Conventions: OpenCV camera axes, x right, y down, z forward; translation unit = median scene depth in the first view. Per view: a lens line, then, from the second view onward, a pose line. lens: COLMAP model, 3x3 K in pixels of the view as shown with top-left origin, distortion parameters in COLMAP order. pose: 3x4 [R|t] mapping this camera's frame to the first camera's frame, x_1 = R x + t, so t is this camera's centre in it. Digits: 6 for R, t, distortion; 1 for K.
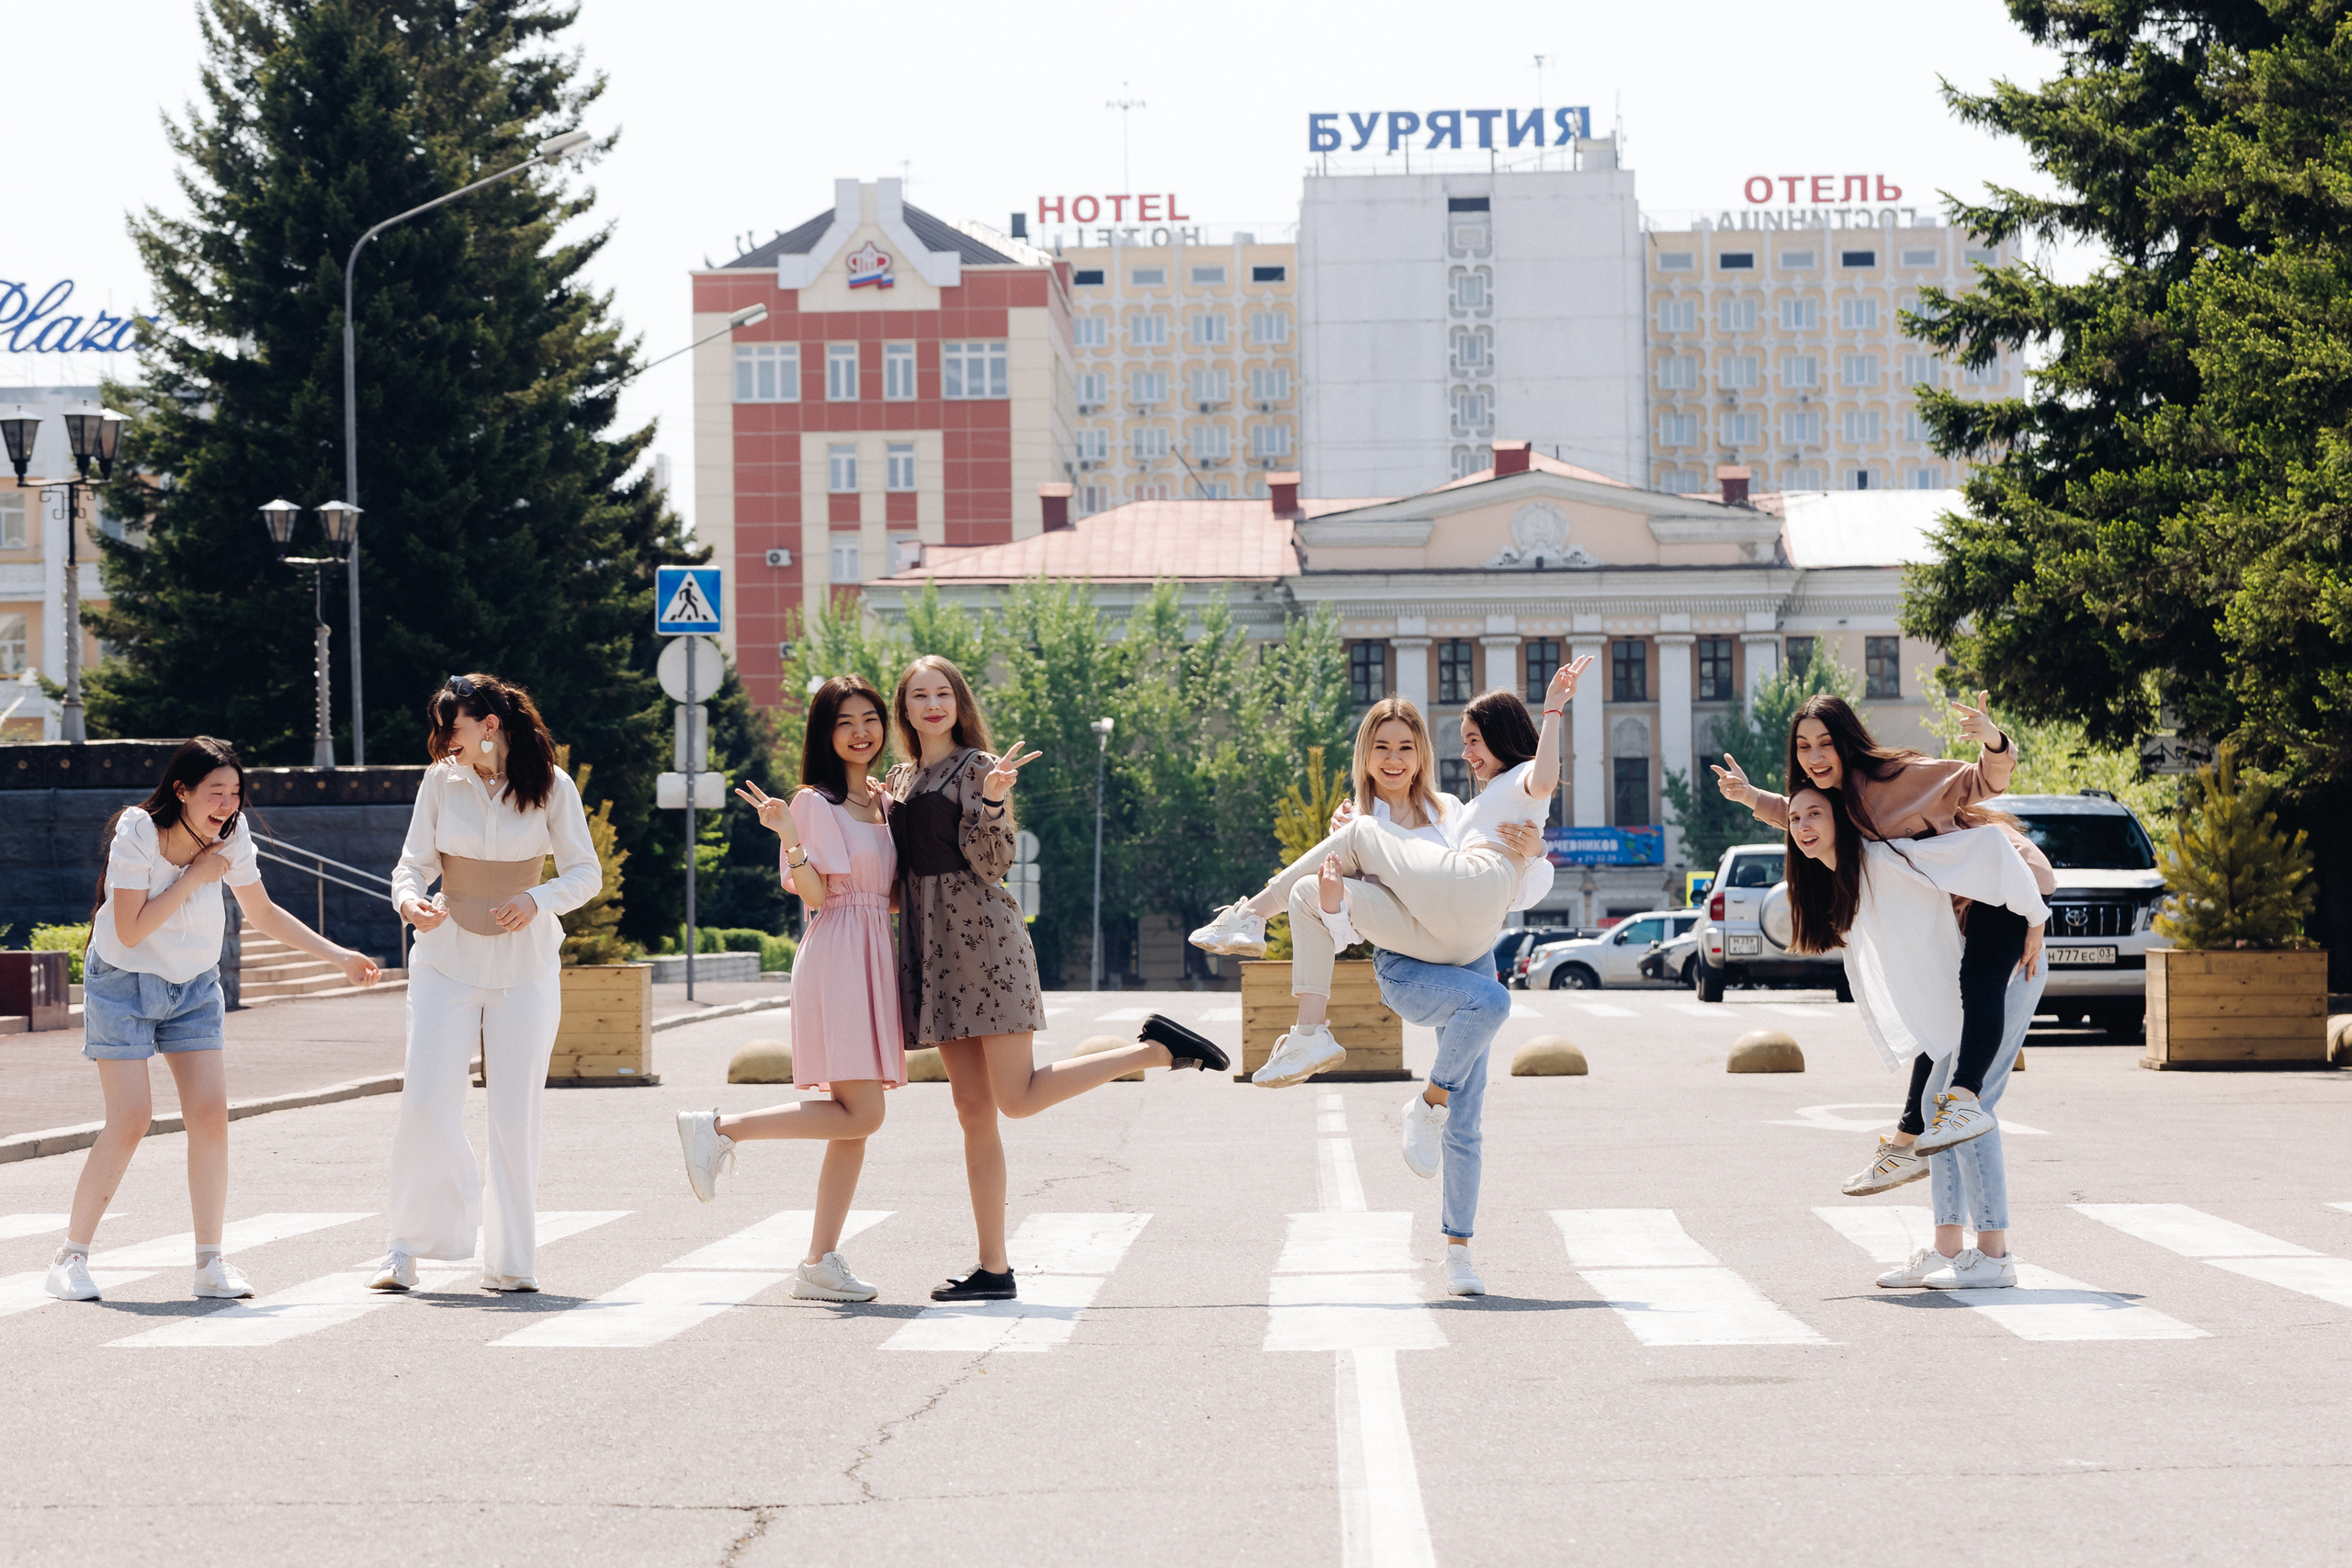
lens RADIAL K [[8130.4, 0, 1296.3], [0, 8130.4, 816.6], [0, 0, 1]] dist [0.195798, 0.920913]
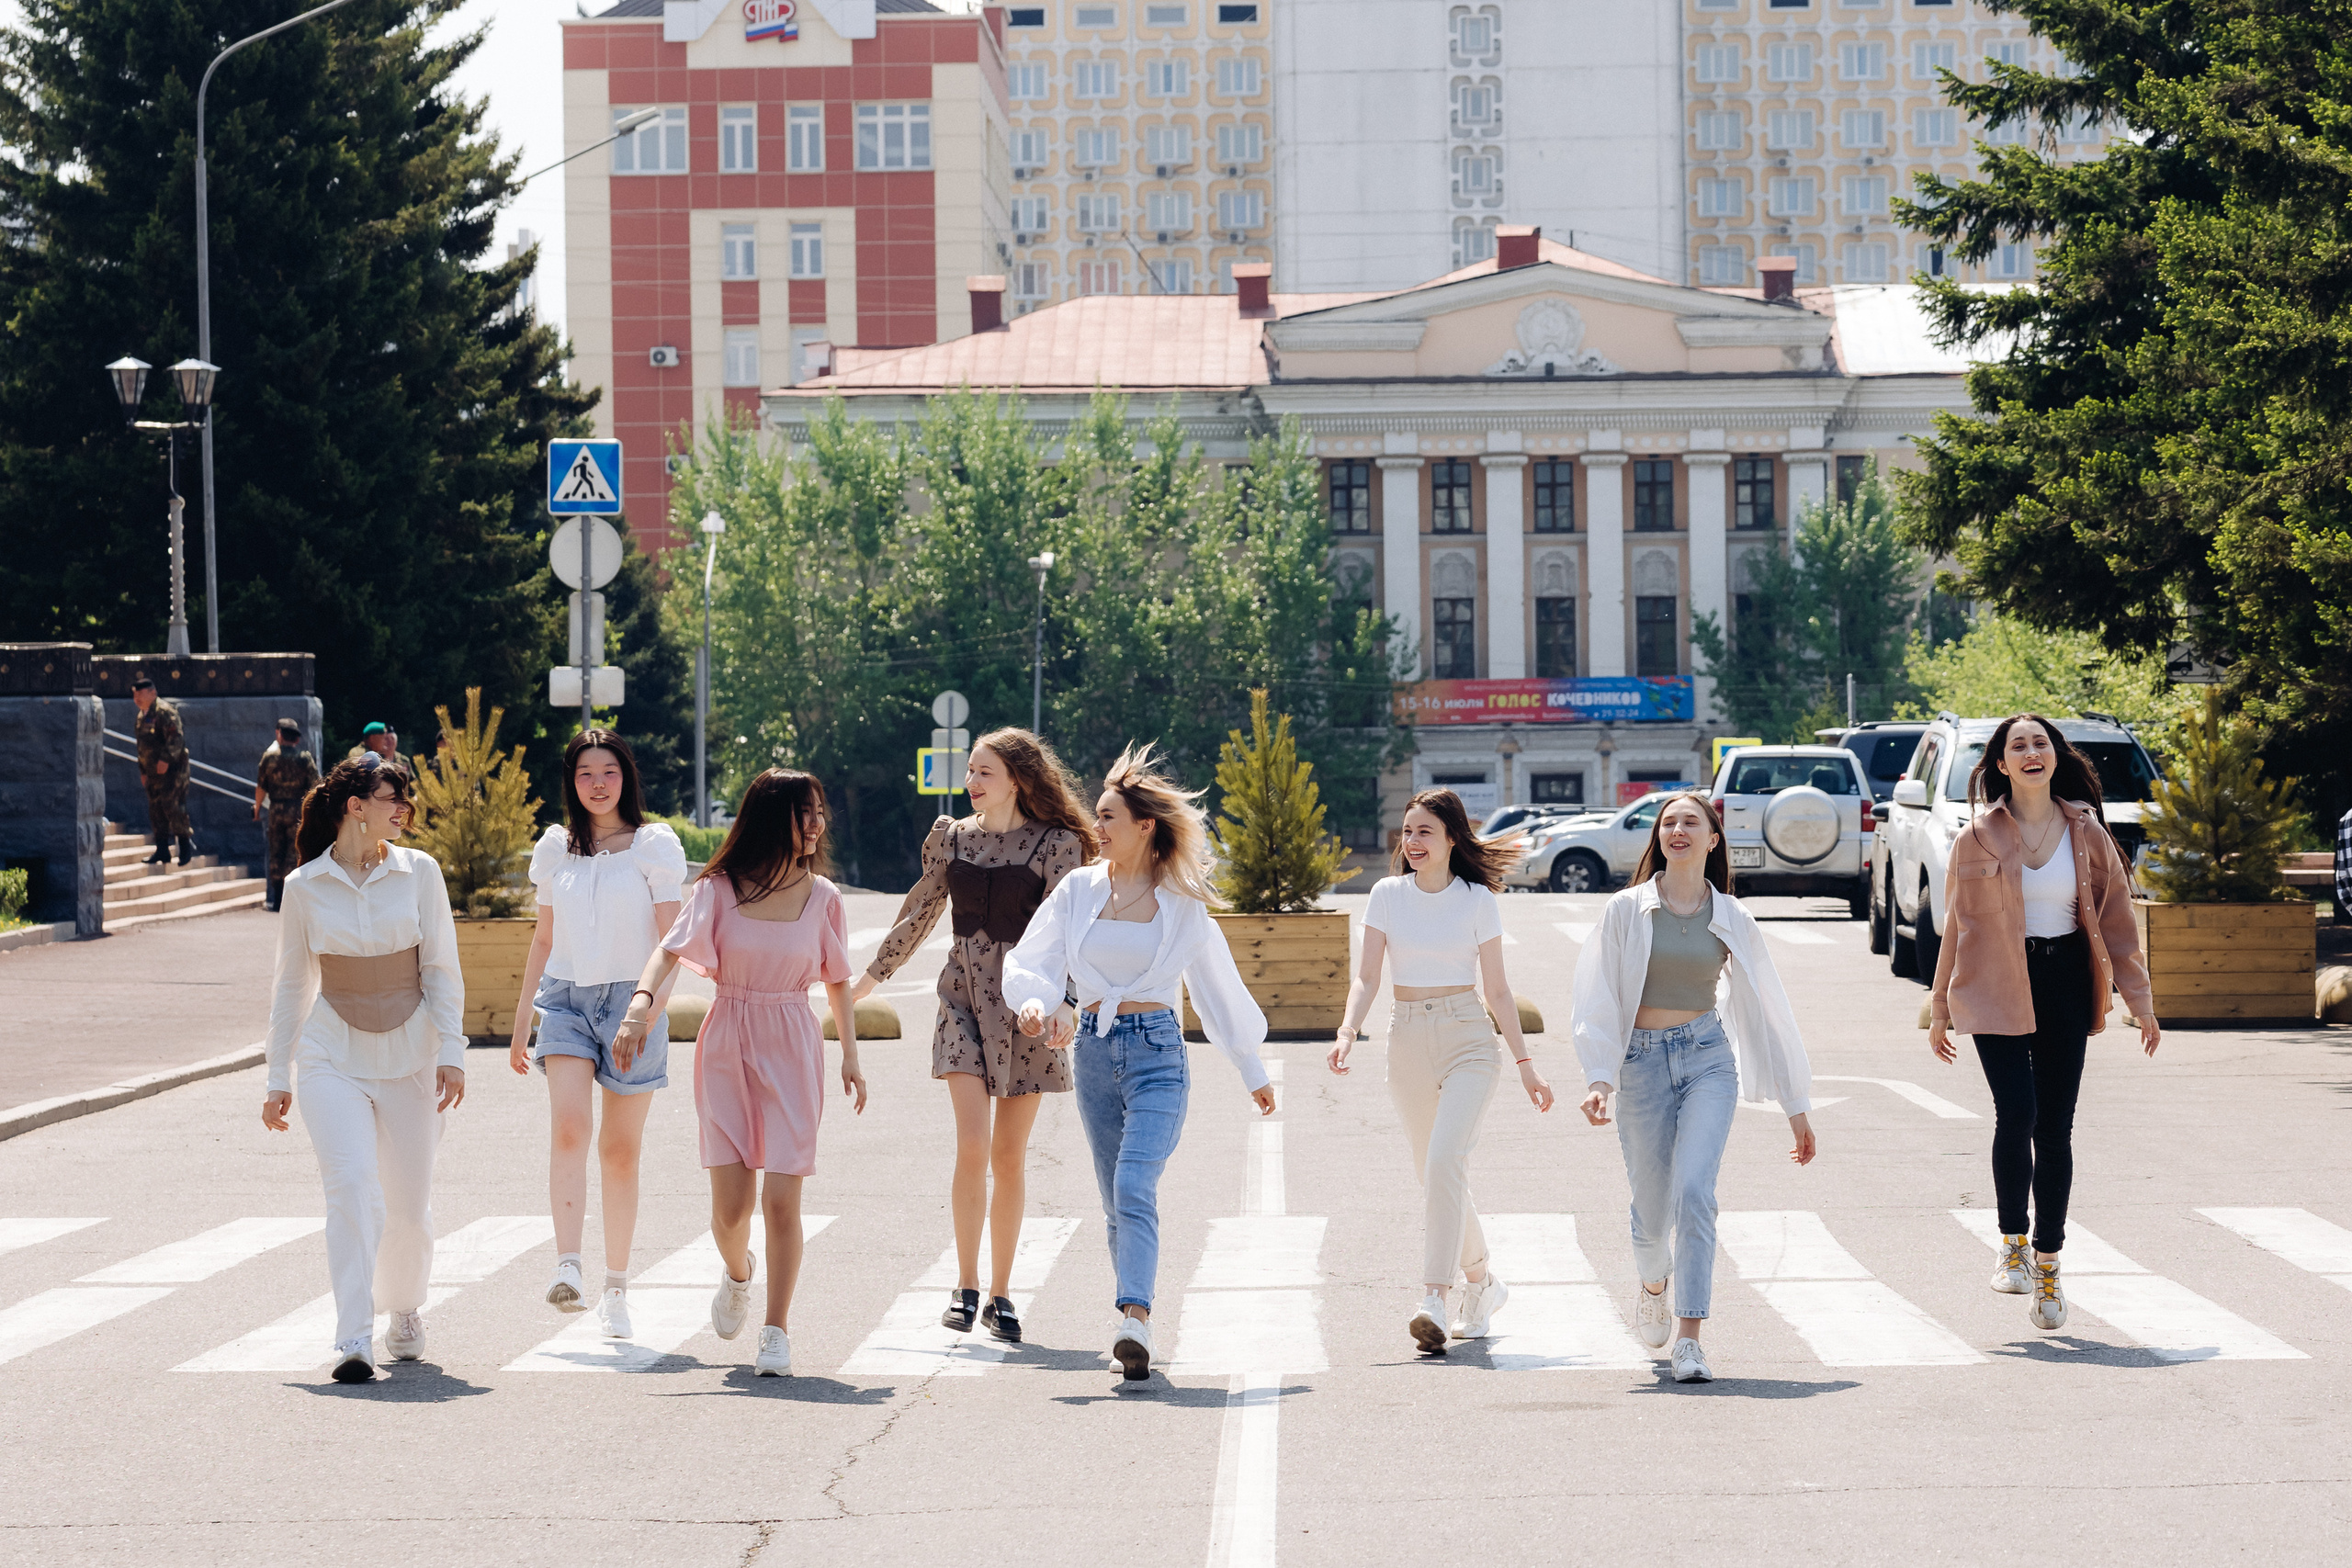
lens RADIAL K [[6673.1, 0, 1170.2], [0, 6673.1, 1004.9], [0, 0, 1]] dist [0.095955, 0.366259]
pose [[0.999996, 0.000642, -0.002692, -0.008265], [-0.000621, 0.999968, 0.007921, 0.030374], [0.002697, -0.007919, 0.999965, 0.292508]]
